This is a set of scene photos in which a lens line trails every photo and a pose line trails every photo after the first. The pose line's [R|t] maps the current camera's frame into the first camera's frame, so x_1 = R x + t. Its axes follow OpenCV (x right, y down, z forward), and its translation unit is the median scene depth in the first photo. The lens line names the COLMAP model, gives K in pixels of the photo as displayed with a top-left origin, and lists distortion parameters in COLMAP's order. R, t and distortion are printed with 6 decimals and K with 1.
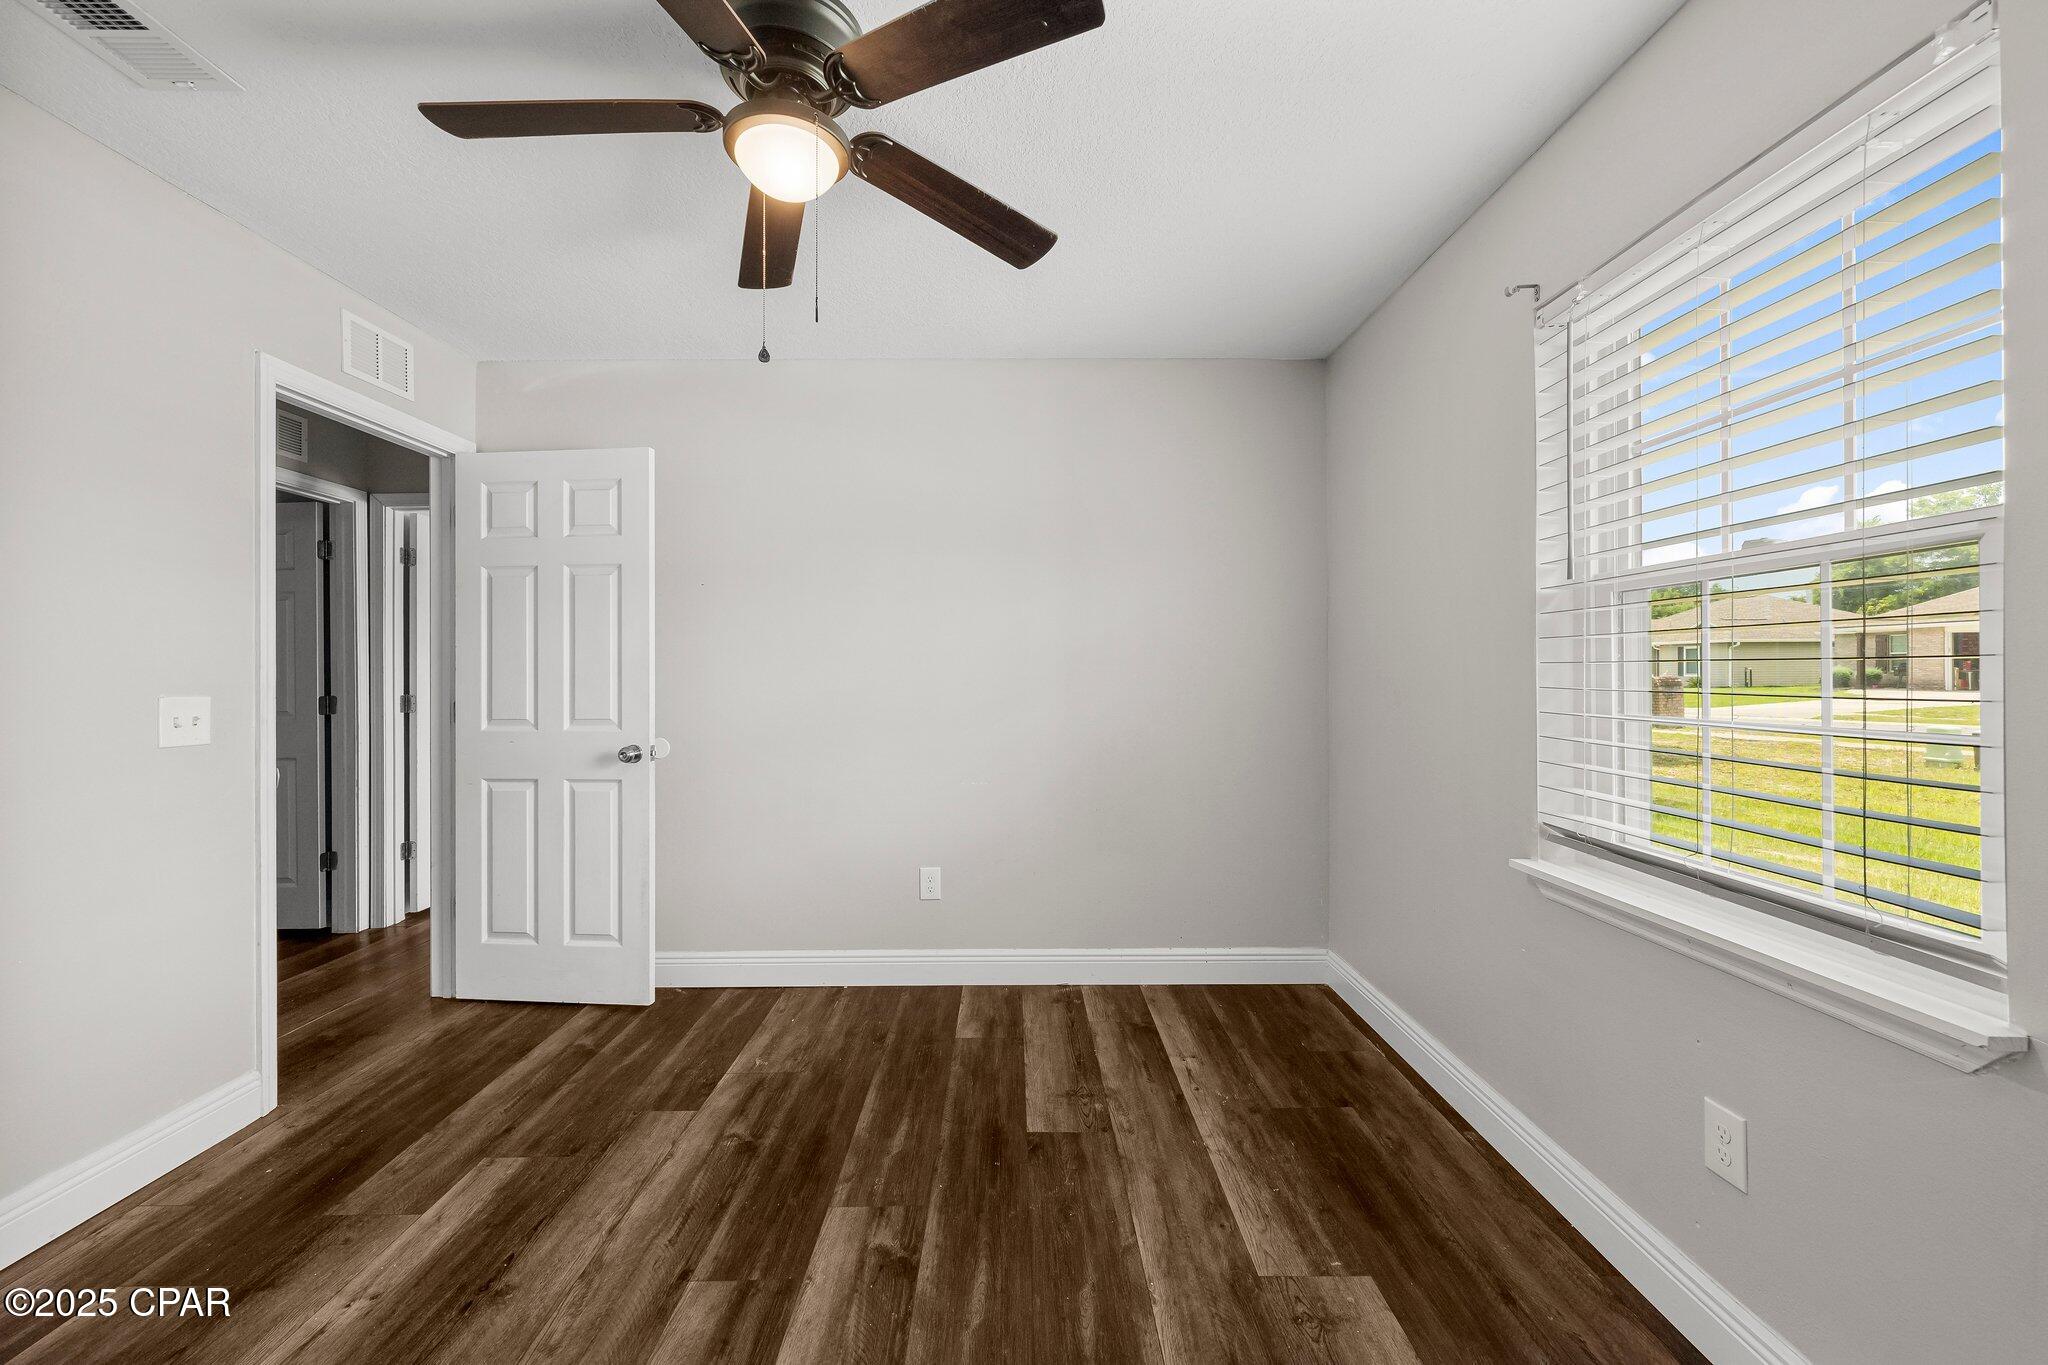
lens RADIAL K [[840.4, 0, 1023.6], [0, 840.4, 683.4], [0, 0, 1]] dist [0.000236, -0.000568]
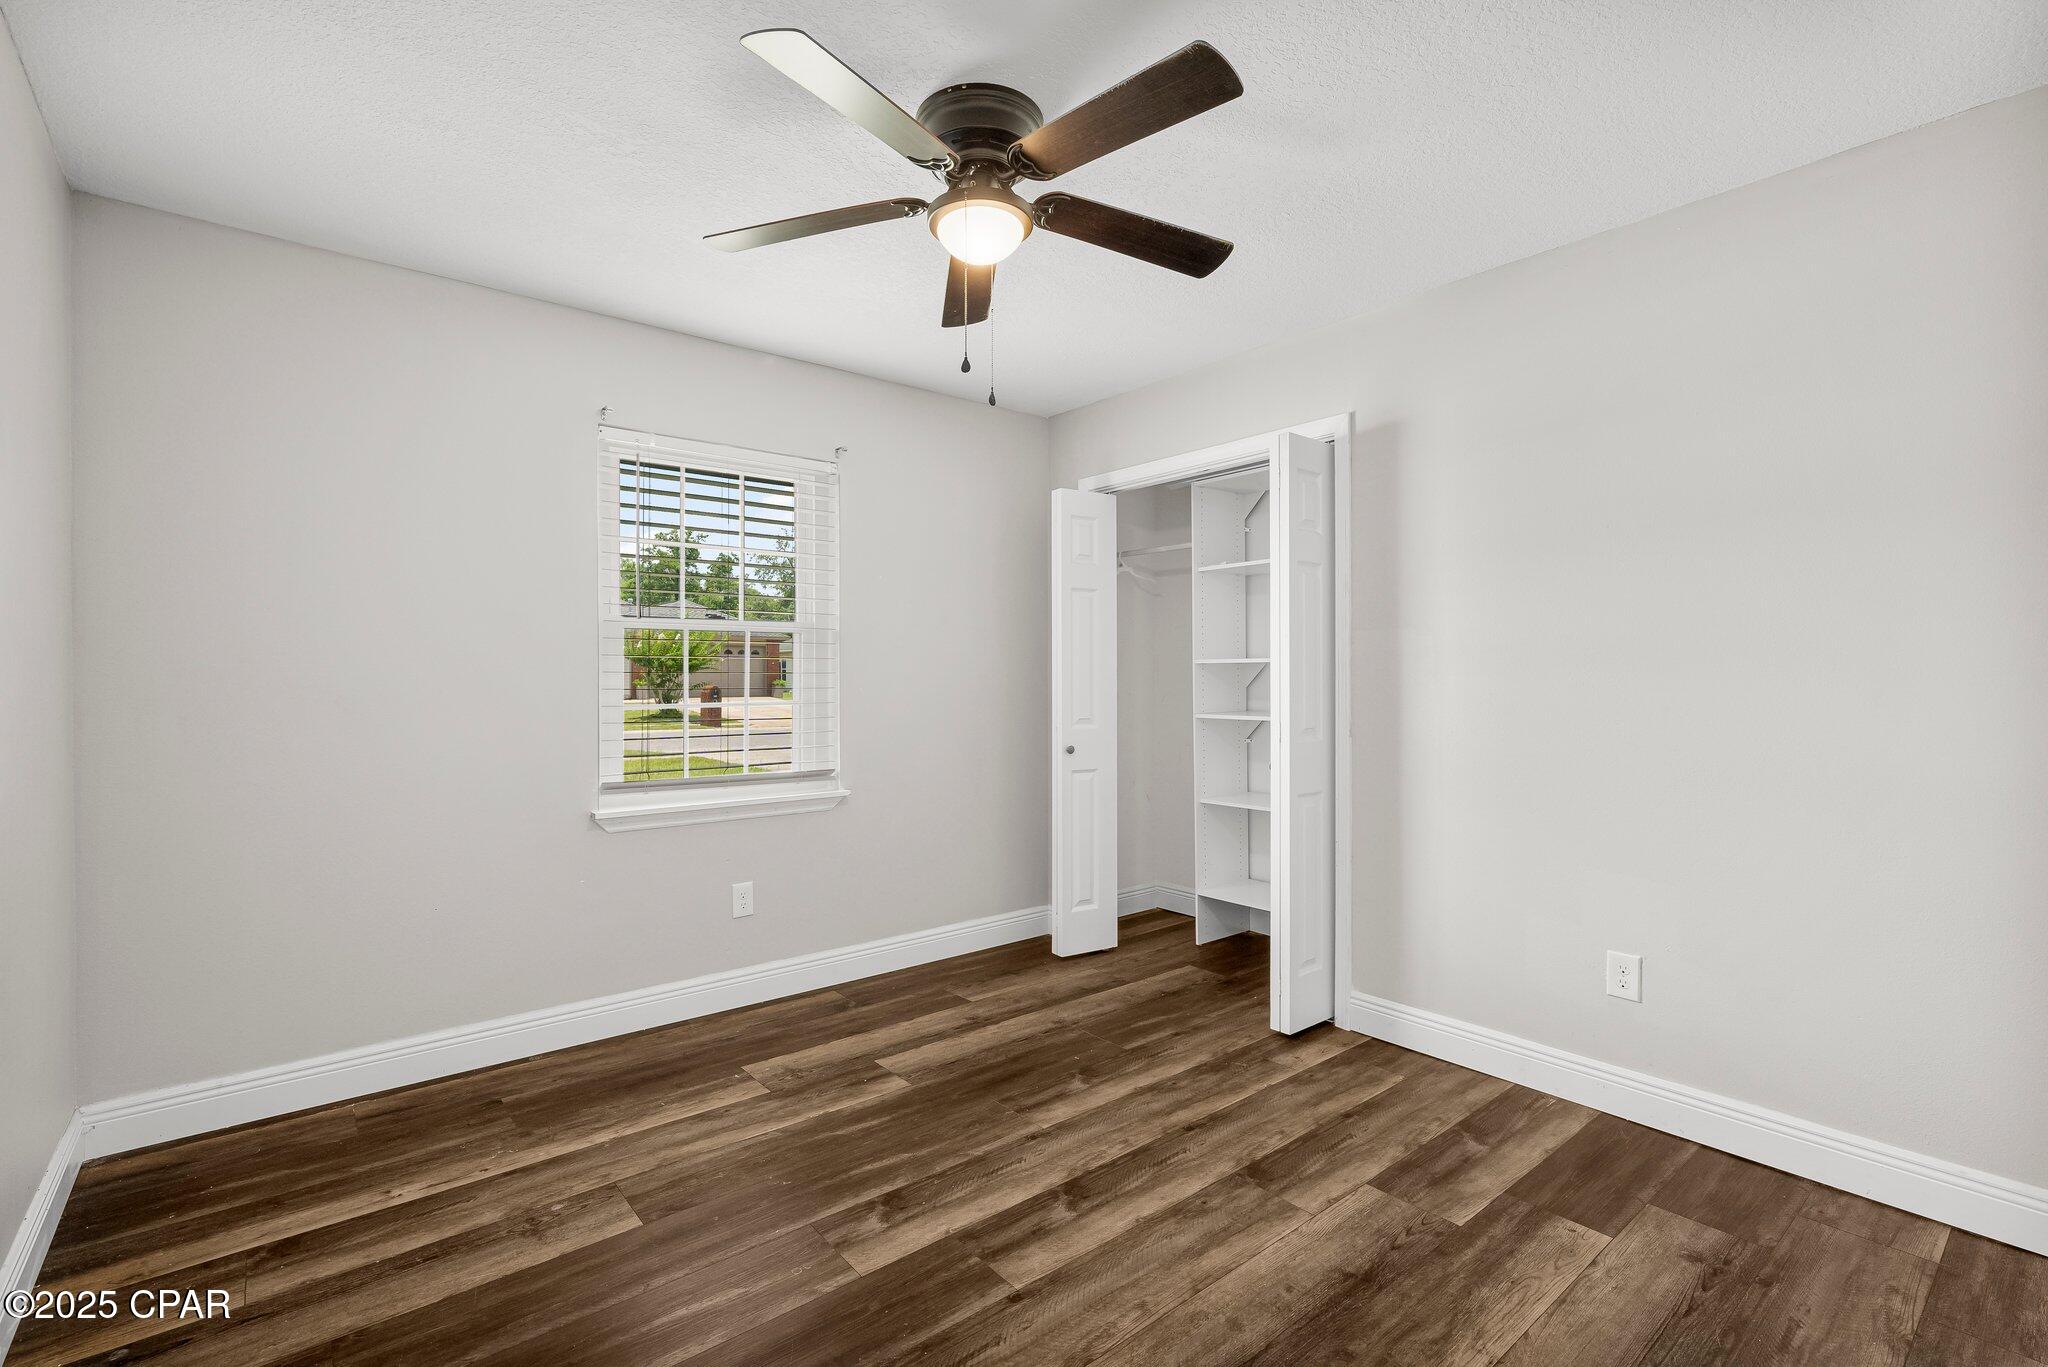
lens RADIAL K [[912.0, 0, 1017.9], [0, 912.0, 688.6], [0, 0, 1]] dist [0.002655, -0.000589]
pose [[-0.634841, -0.002319, 0.772639, -1.155828], [0.015875, 0.999745, 0.016045, -0.018591], [-0.772480, 0.022451, -0.634643, 1.565402]]
